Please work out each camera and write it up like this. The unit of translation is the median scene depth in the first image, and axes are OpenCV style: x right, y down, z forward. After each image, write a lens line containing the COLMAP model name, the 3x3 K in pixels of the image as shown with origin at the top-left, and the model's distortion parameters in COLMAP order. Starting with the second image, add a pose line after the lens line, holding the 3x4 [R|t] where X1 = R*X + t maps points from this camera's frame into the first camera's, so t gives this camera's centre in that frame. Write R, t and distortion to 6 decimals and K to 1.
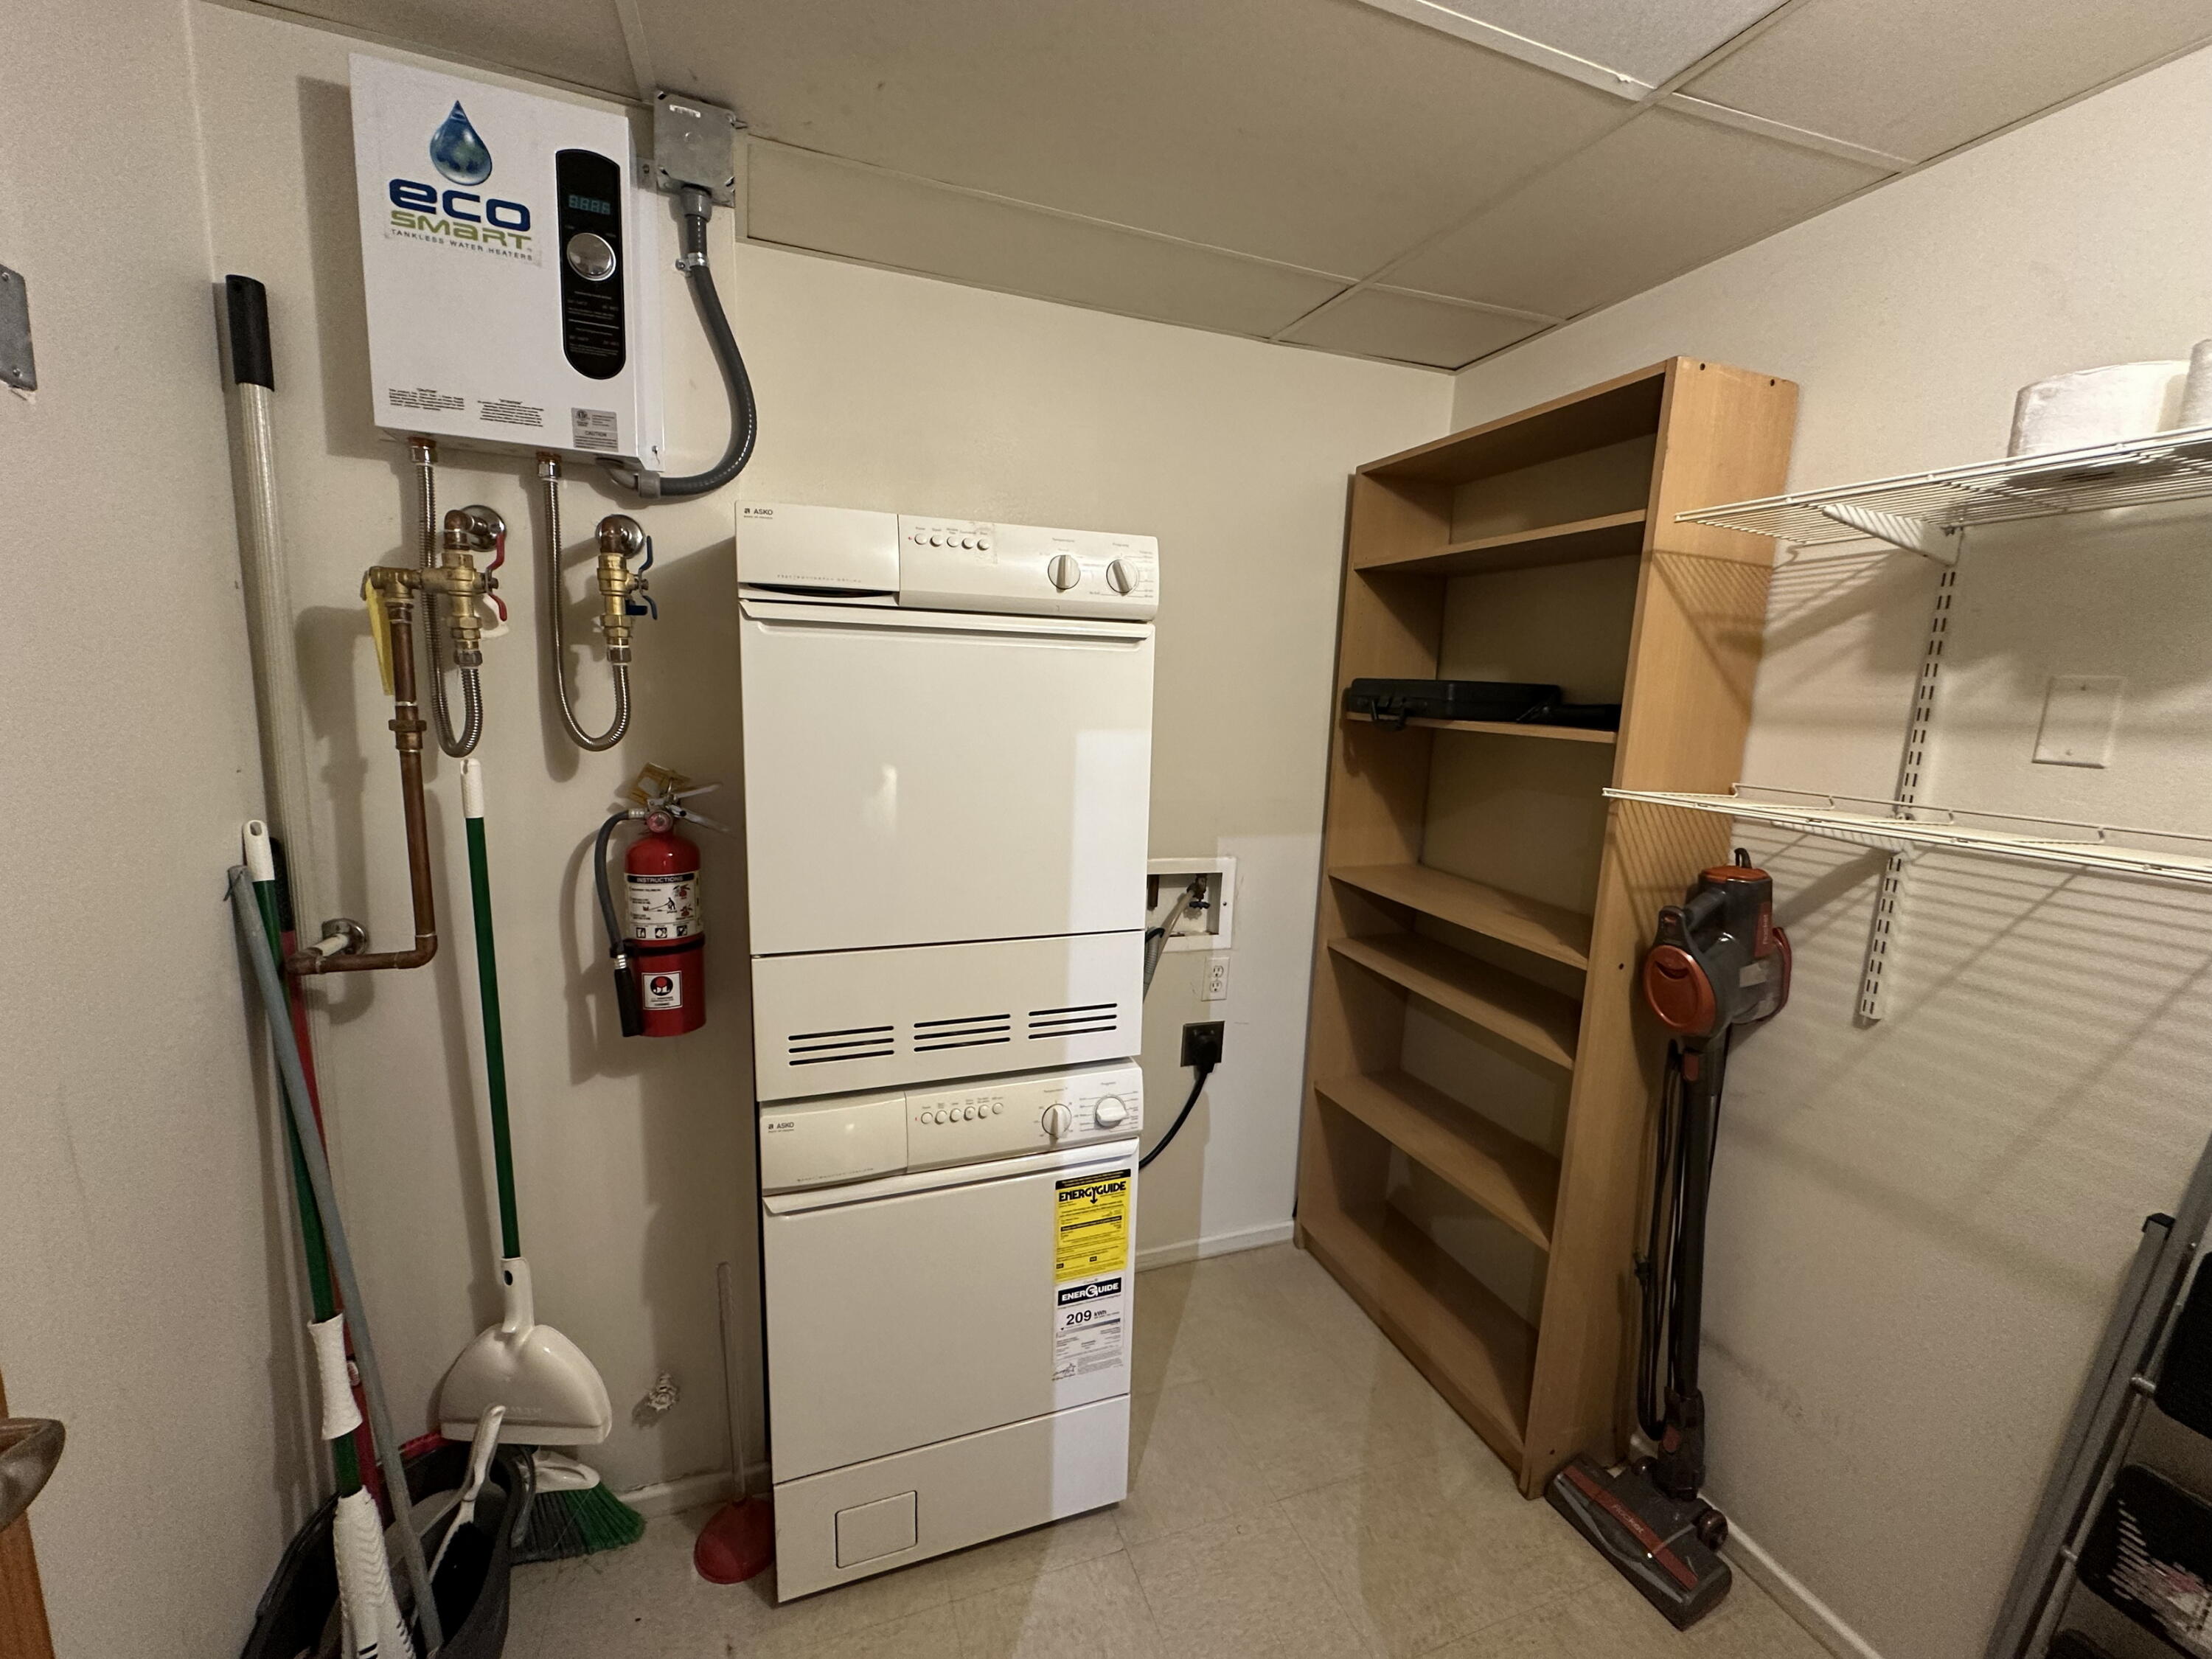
lens RADIAL K [[881.2, 0, 1101.9], [0, 881.2, 827.4], [0, 0, 1]] dist [-0.002801, 0.000080]
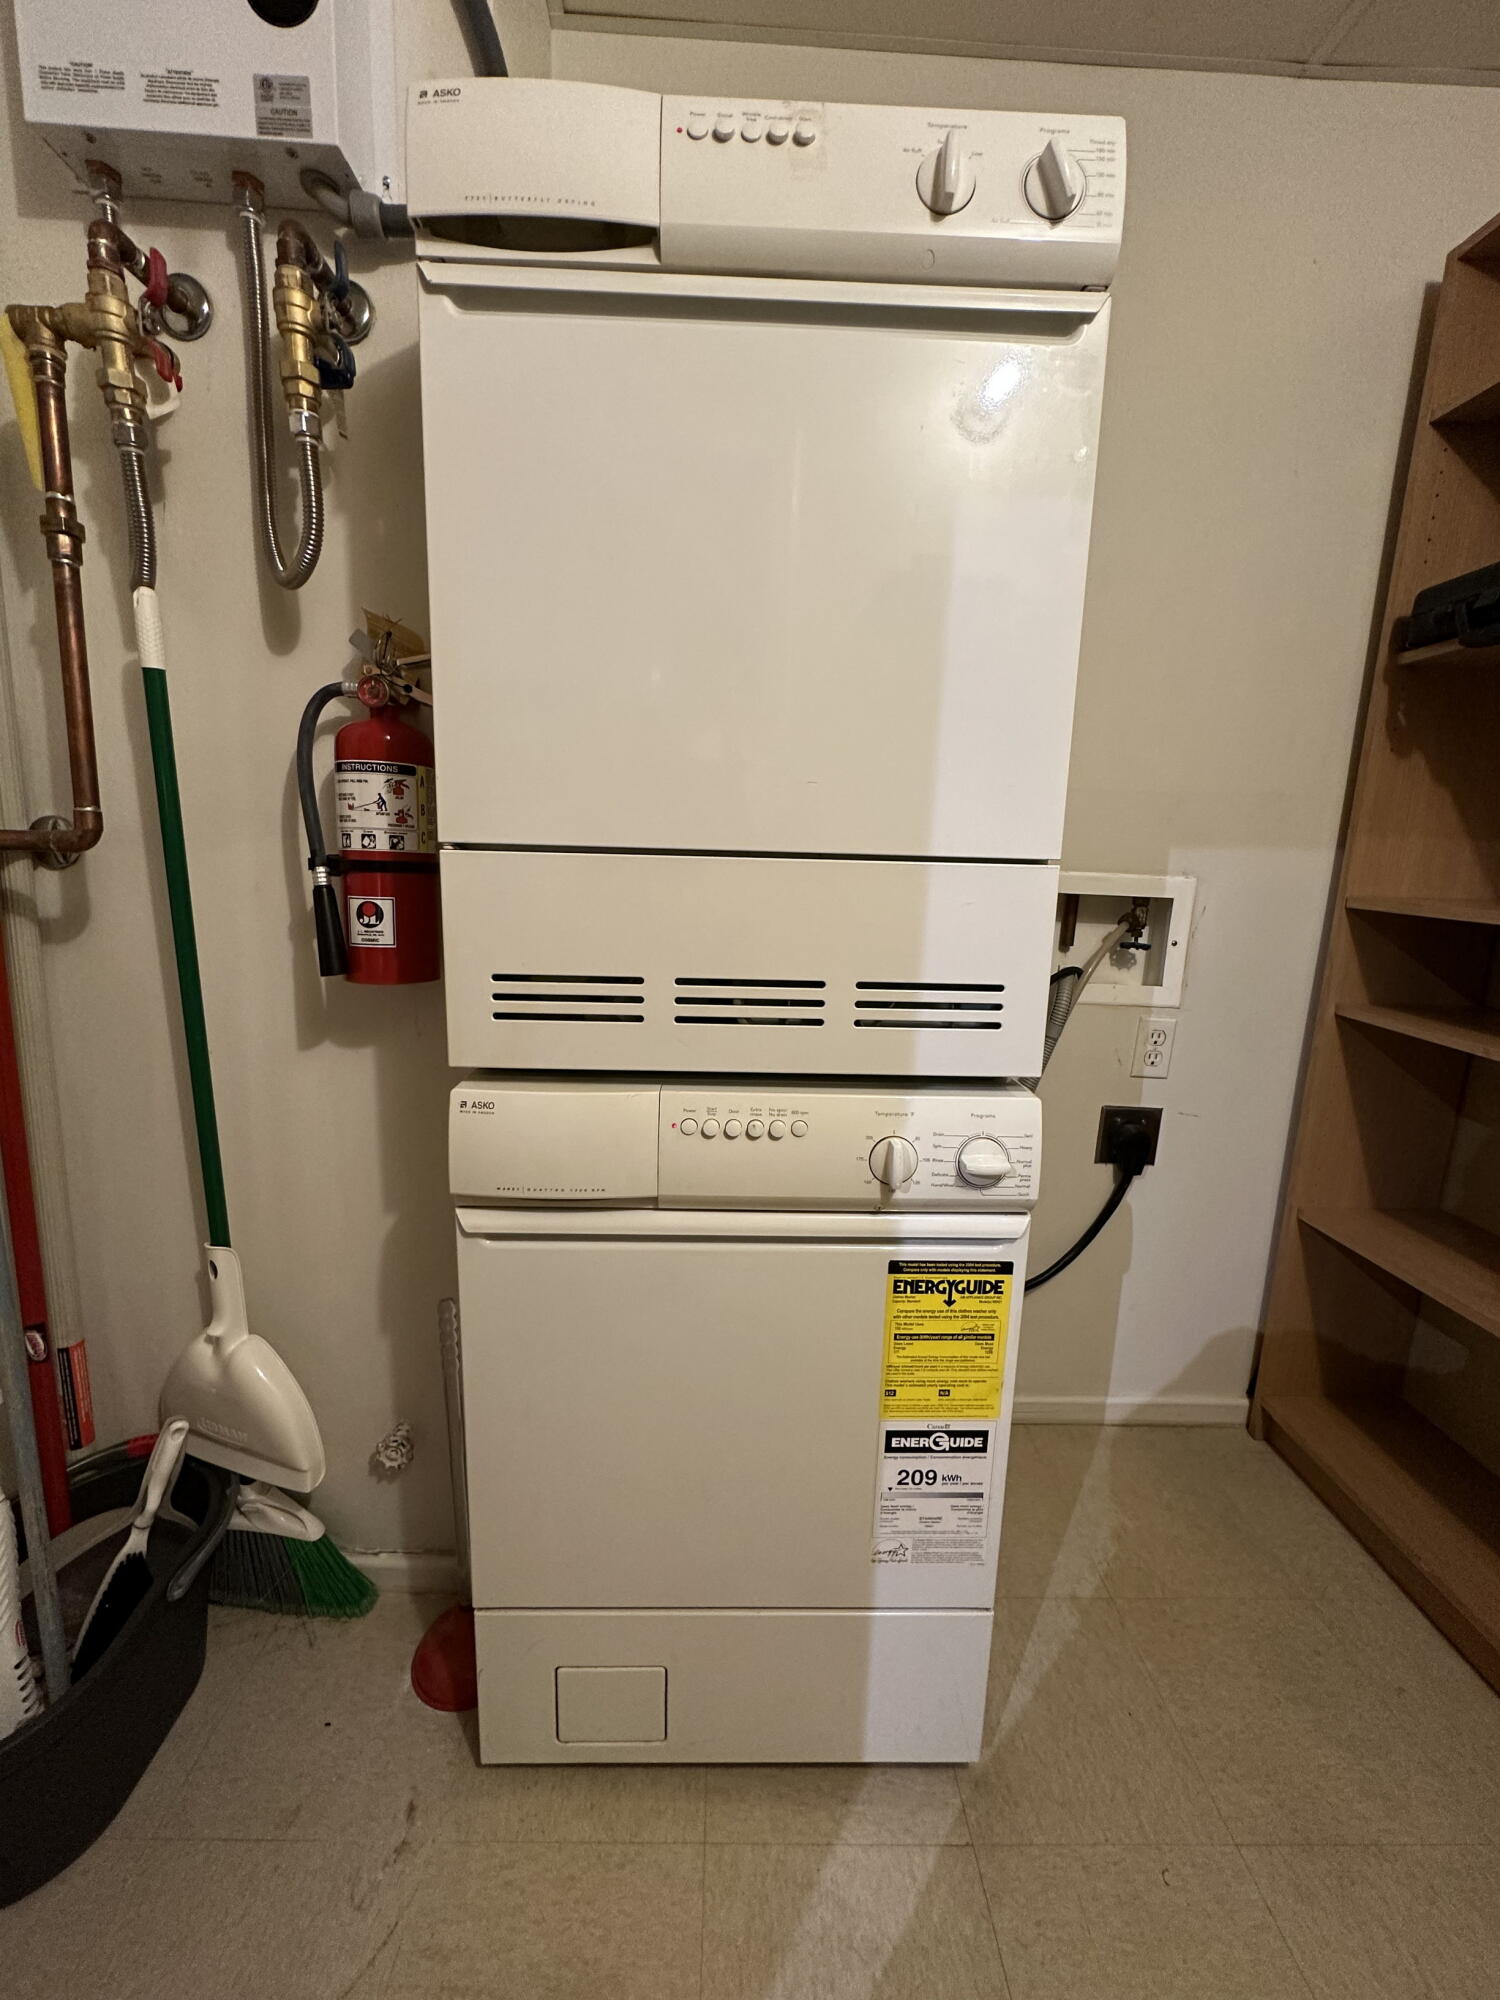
lens RADIAL K [[796.7, 0, 749.5], [0, 796.7, 995.5], [0, 0, 1]] dist [-0.002801, 0.000080]
pose [[0.949930, 0.052251, -0.308064, 0.019395], [-0.048447, 0.998626, 0.019988, 0.203050], [0.308685, -0.004063, 0.951156, 0.419523]]
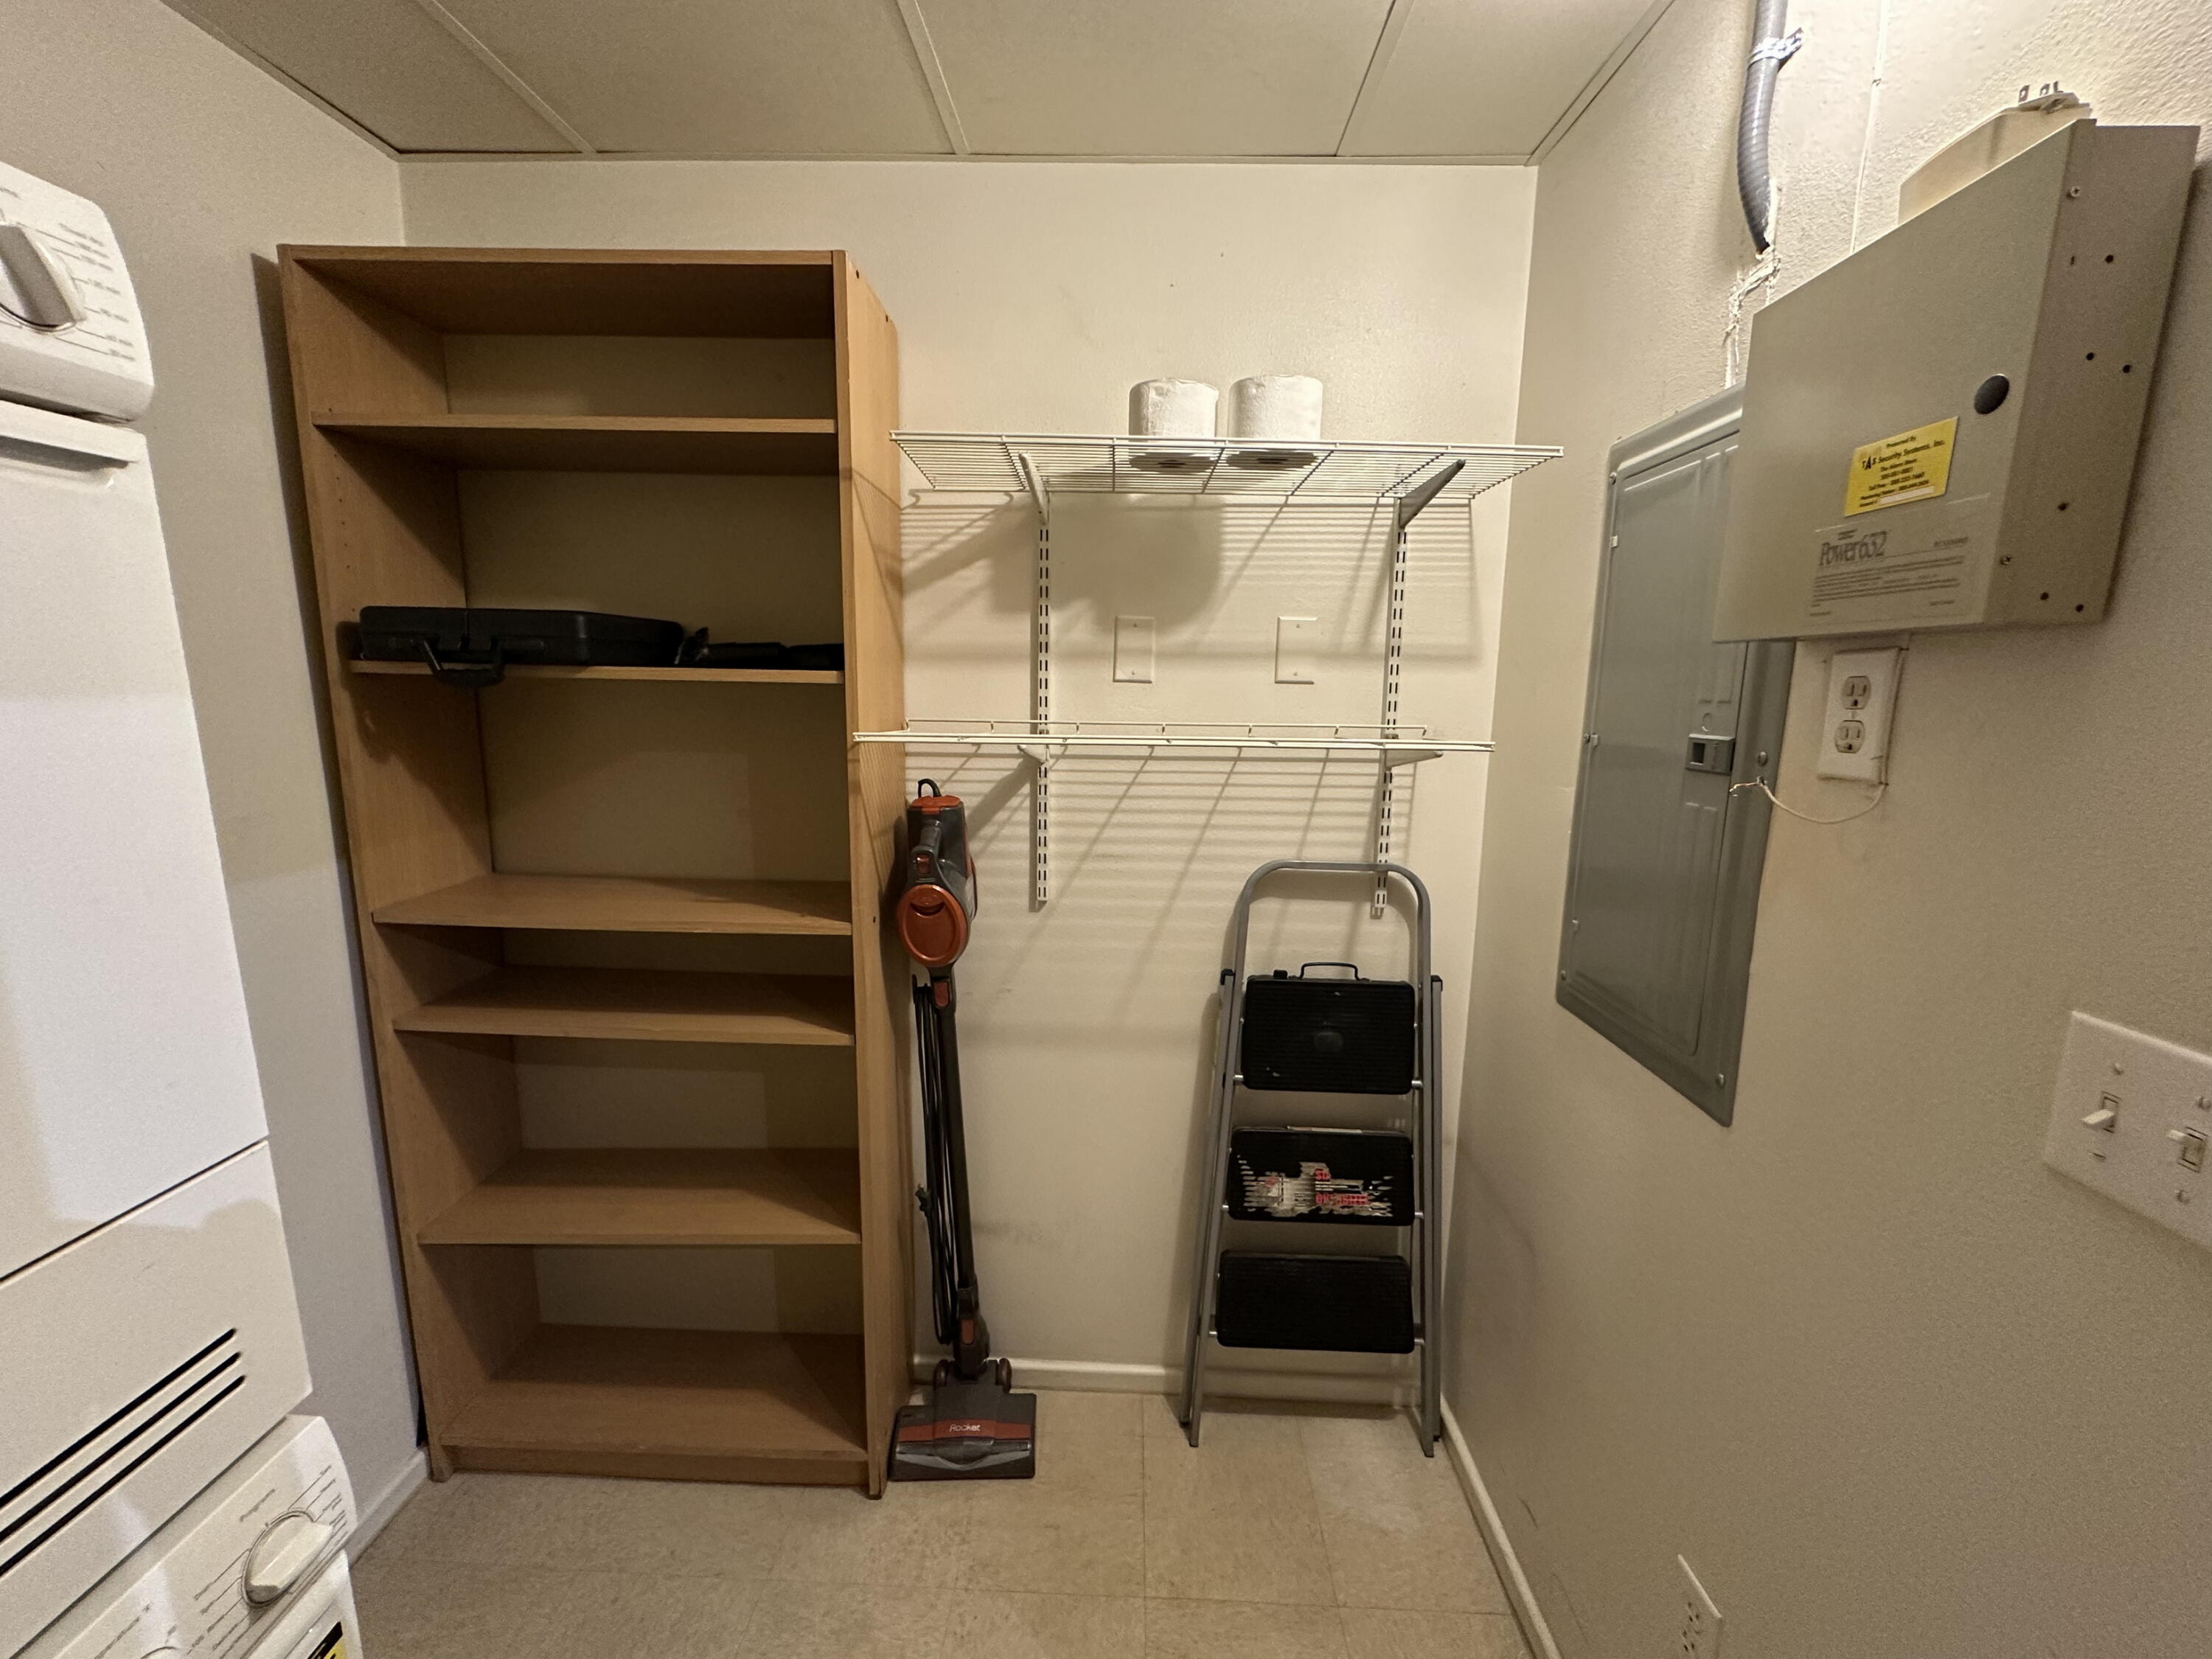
lens RADIAL K [[881.2, 0, 1101.9], [0, 881.2, 827.4], [0, 0, 1]] dist [-0.002801, 0.000080]
pose [[0.367762, -0.186625, 0.911001, -0.171694], [0.145358, 0.979149, 0.141907, -0.039976], [-0.918489, 0.080233, 0.387221, 0.416488]]
